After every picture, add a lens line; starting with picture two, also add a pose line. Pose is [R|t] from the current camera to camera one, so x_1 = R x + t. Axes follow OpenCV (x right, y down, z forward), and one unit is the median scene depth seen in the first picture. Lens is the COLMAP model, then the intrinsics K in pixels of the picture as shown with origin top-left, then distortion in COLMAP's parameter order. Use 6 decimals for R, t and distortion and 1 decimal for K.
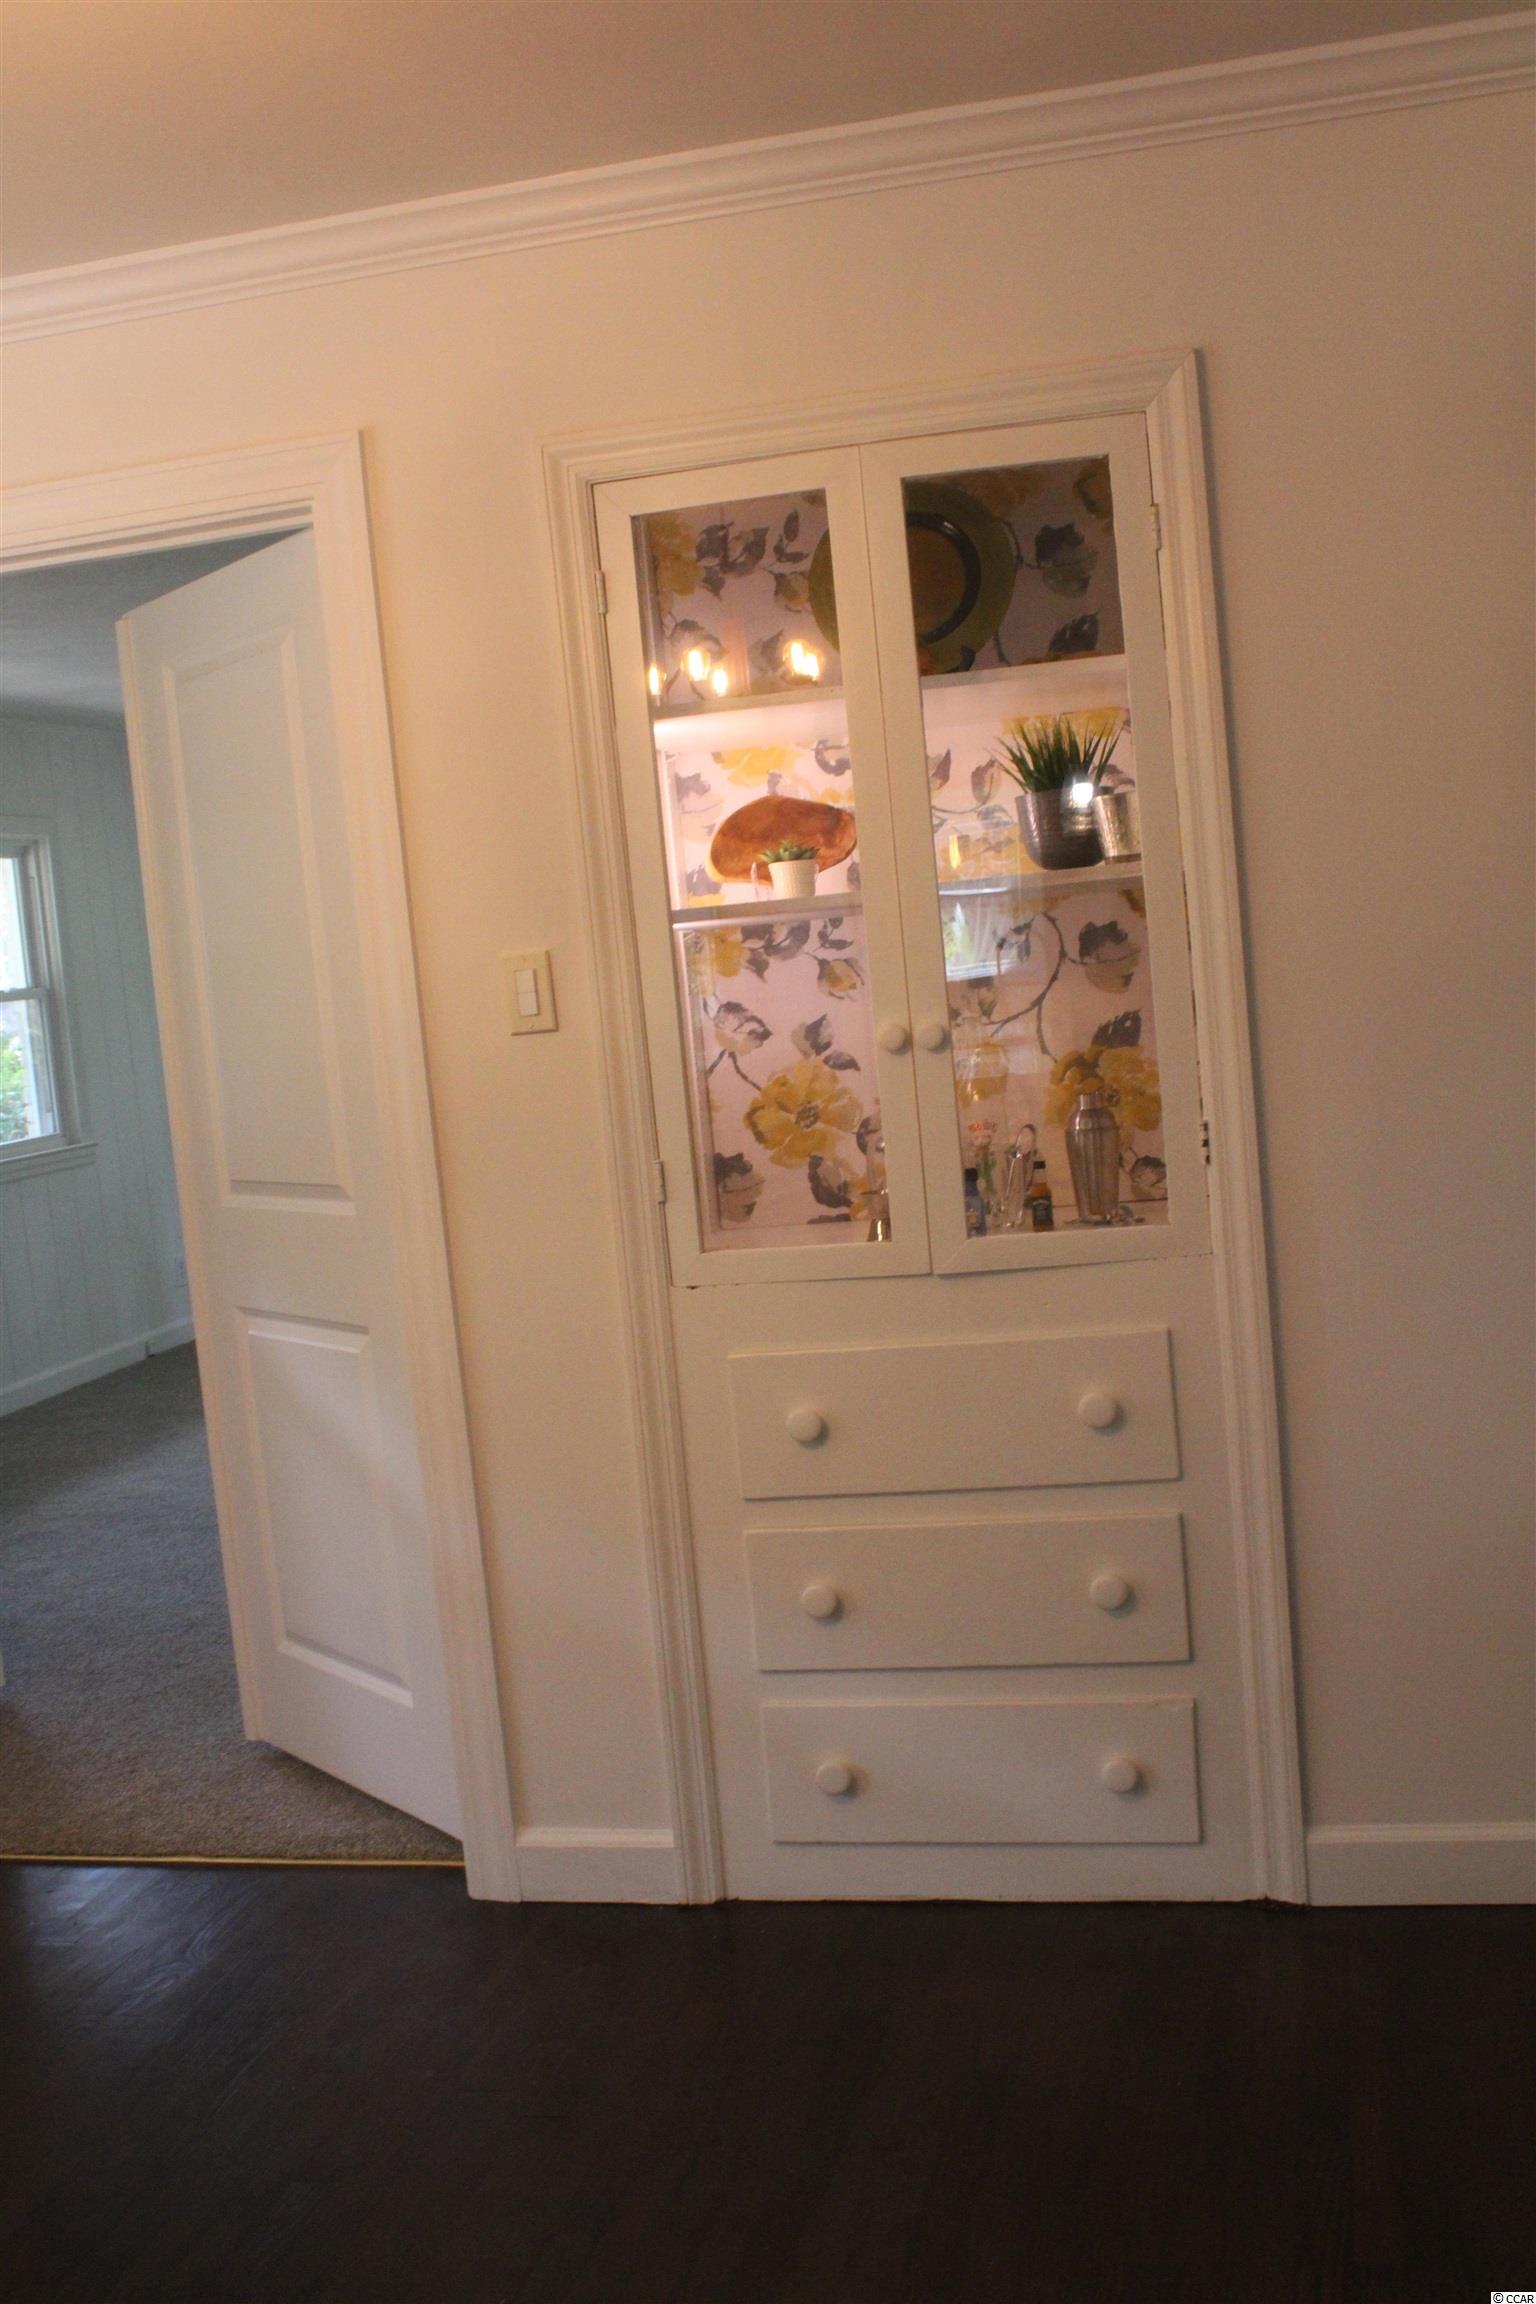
lens RADIAL K [[2354.1, 0, 757.8], [0, 2354.1, 1166.6], [0, 0, 1]] dist [-0.098722, 0.000000]
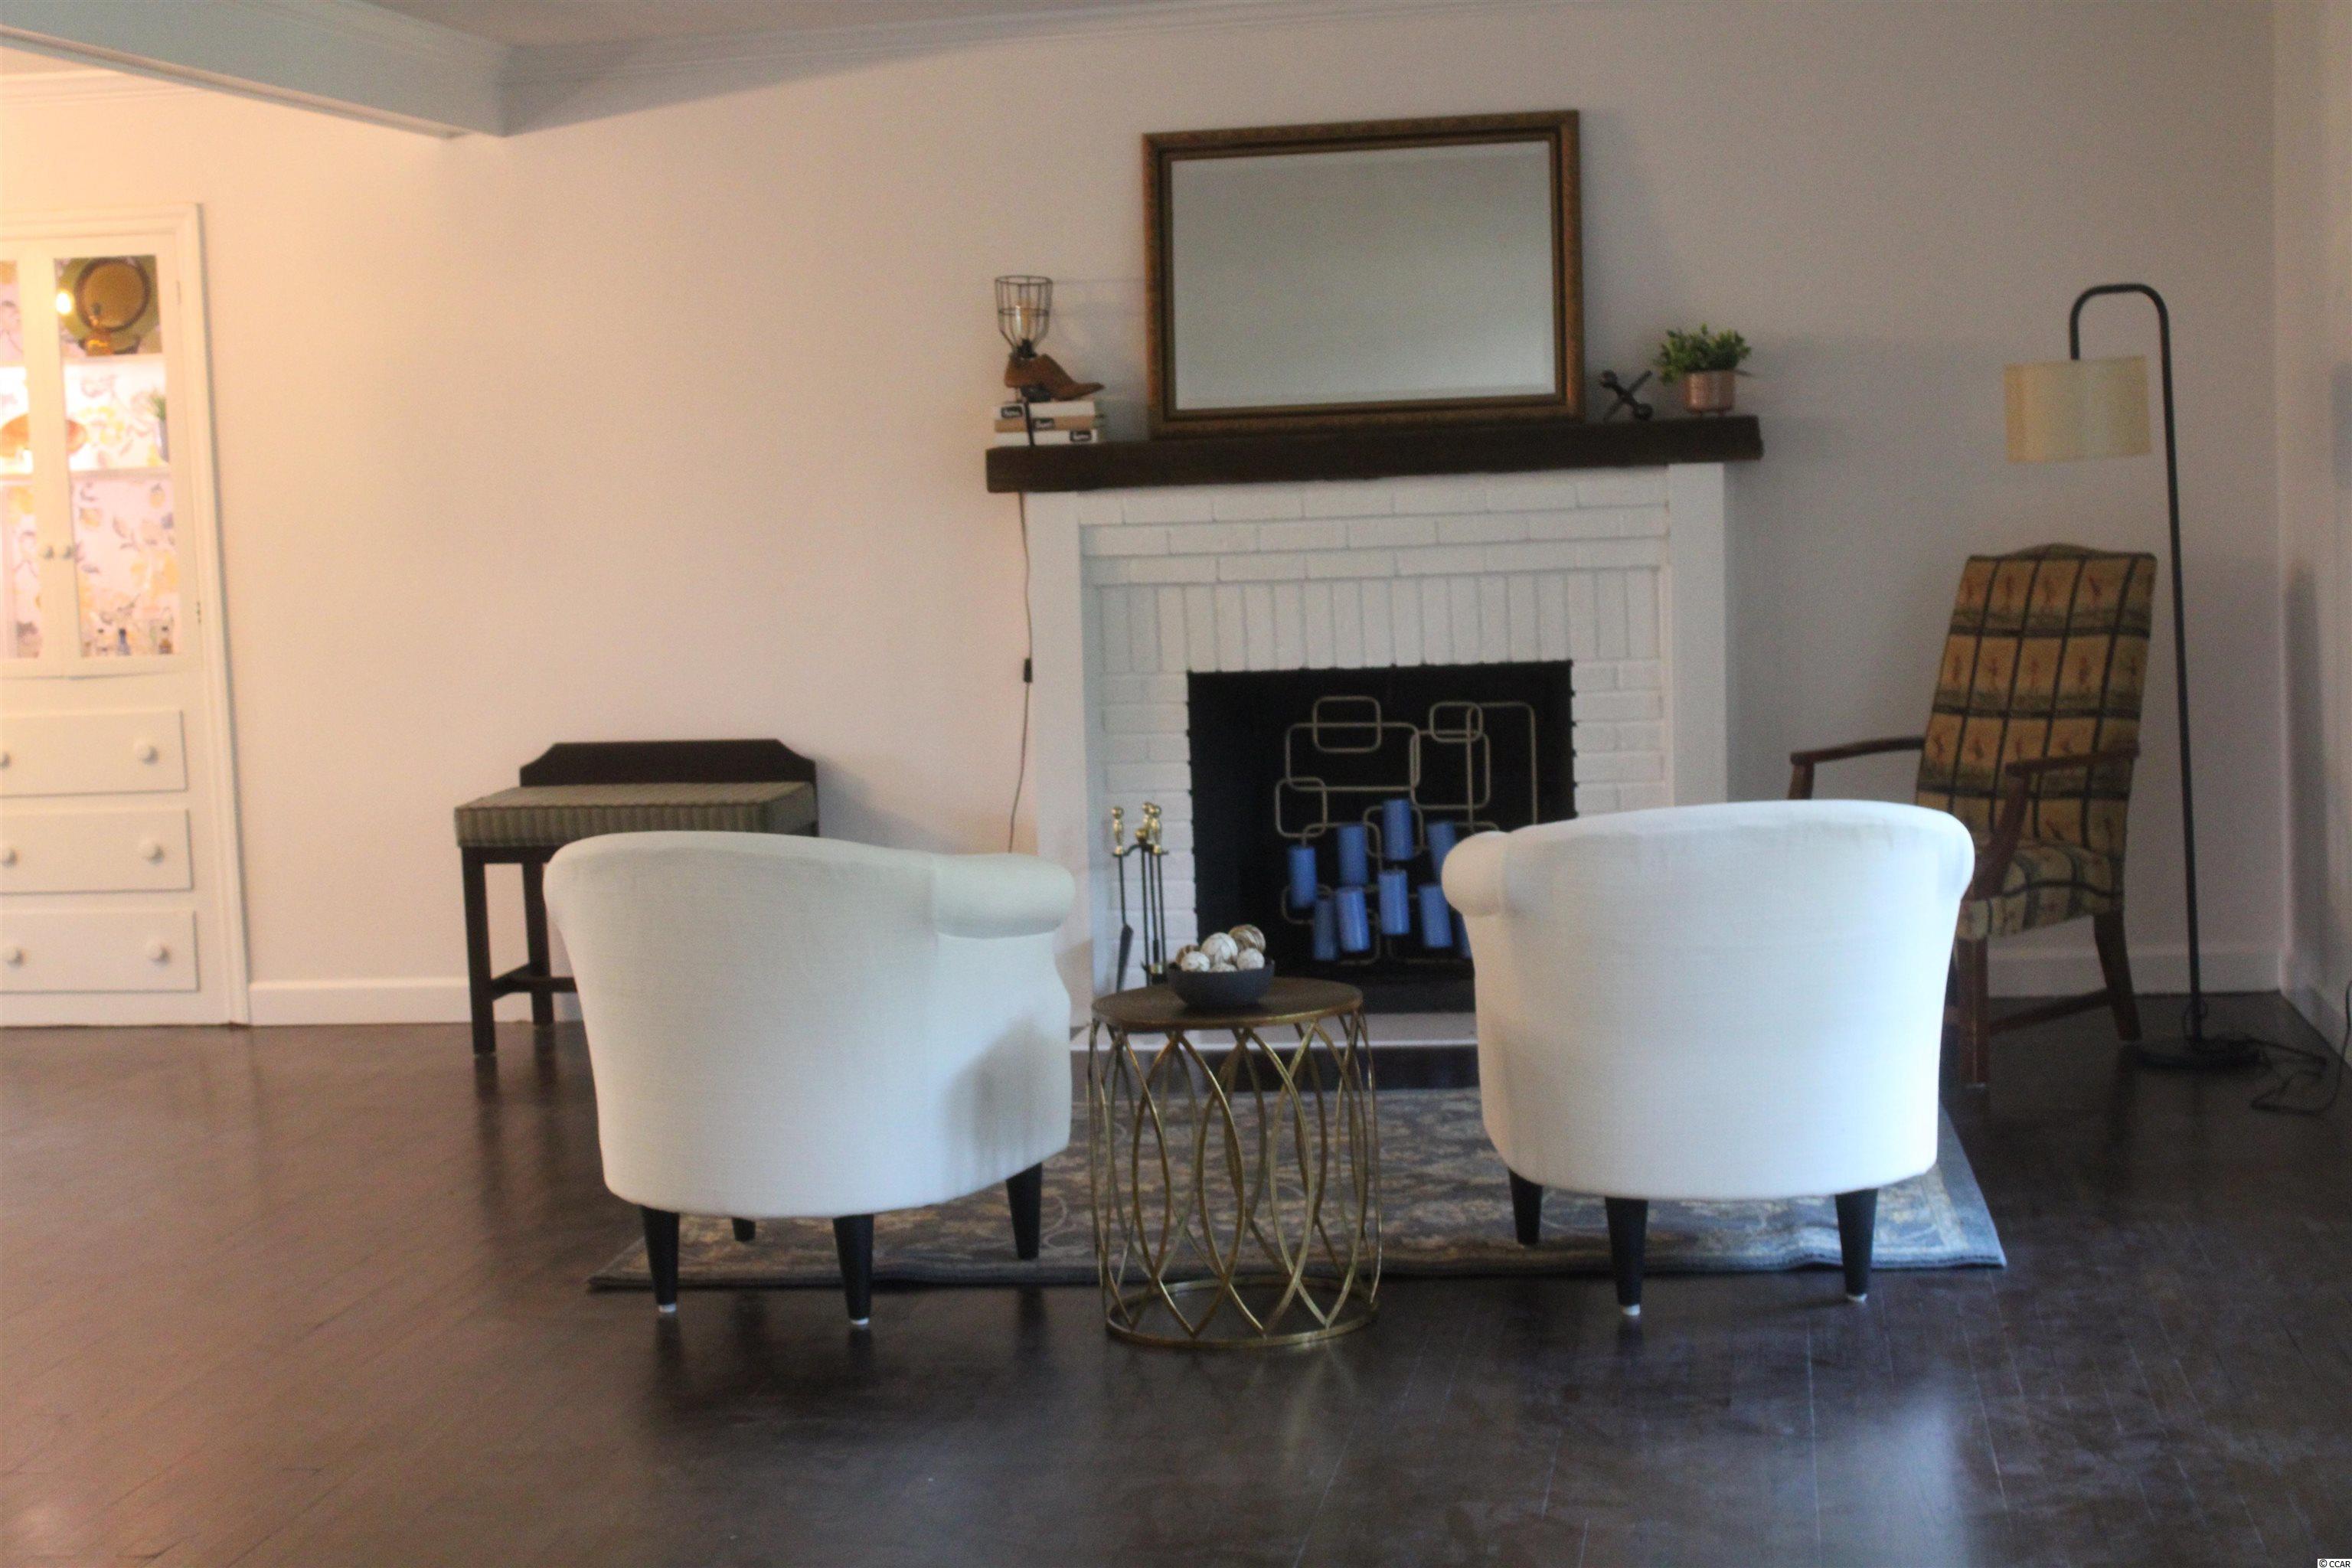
lens RADIAL K [[3470.3, 0, 1158.4], [0, 3470.3, 779.3], [0, 0, 1]] dist [-0.046410, 0.000000]
pose [[0.995947, 0.049380, 0.075171, 0.717710], [-0.048340, 0.998709, -0.015596, 0.124372], [-0.075844, 0.011899, 0.997049, -1.760717]]
